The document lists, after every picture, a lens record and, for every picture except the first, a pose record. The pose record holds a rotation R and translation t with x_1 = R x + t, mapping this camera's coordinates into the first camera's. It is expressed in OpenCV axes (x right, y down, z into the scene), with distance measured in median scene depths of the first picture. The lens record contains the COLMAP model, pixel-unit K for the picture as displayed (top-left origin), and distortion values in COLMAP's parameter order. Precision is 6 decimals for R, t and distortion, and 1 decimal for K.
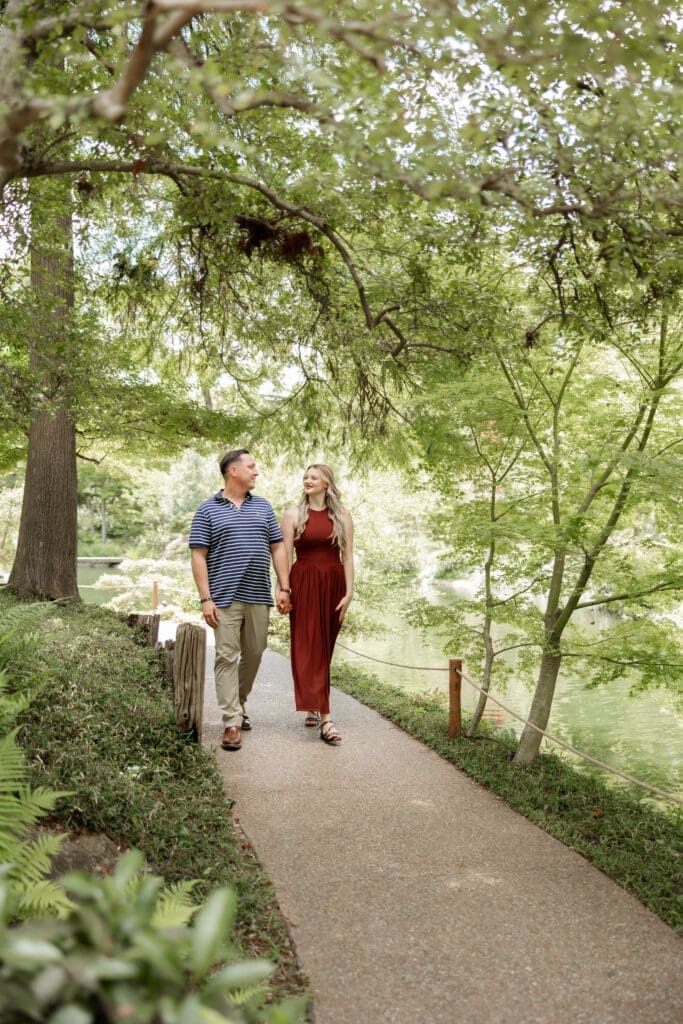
lens RADIAL K [[1352.8, 0, 326.5], [0, 1352.8, 535.6], [0, 0, 1]] dist [-0.000680, 0.044545]
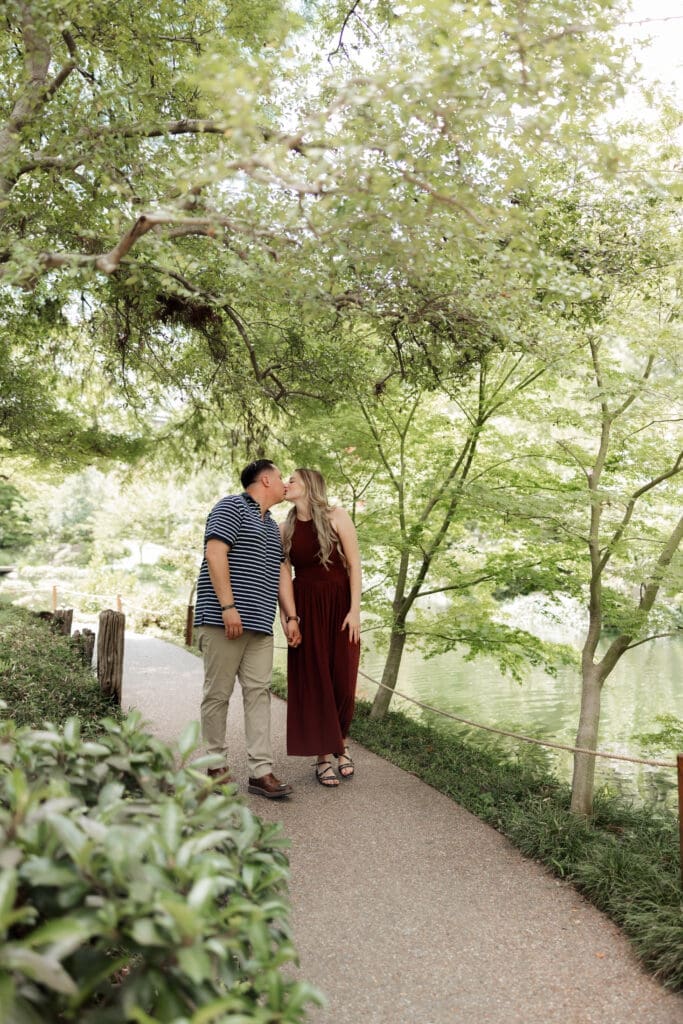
lens RADIAL K [[1352.8, 0, 326.5], [0, 1352.8, 535.6], [0, 0, 1]] dist [-0.000680, 0.044545]
pose [[0.995453, 0.000238, 0.095251, -0.020705], [0.000718, 0.999950, -0.010002, 0.008422], [-0.095249, 0.010025, 0.995403, -0.244680]]
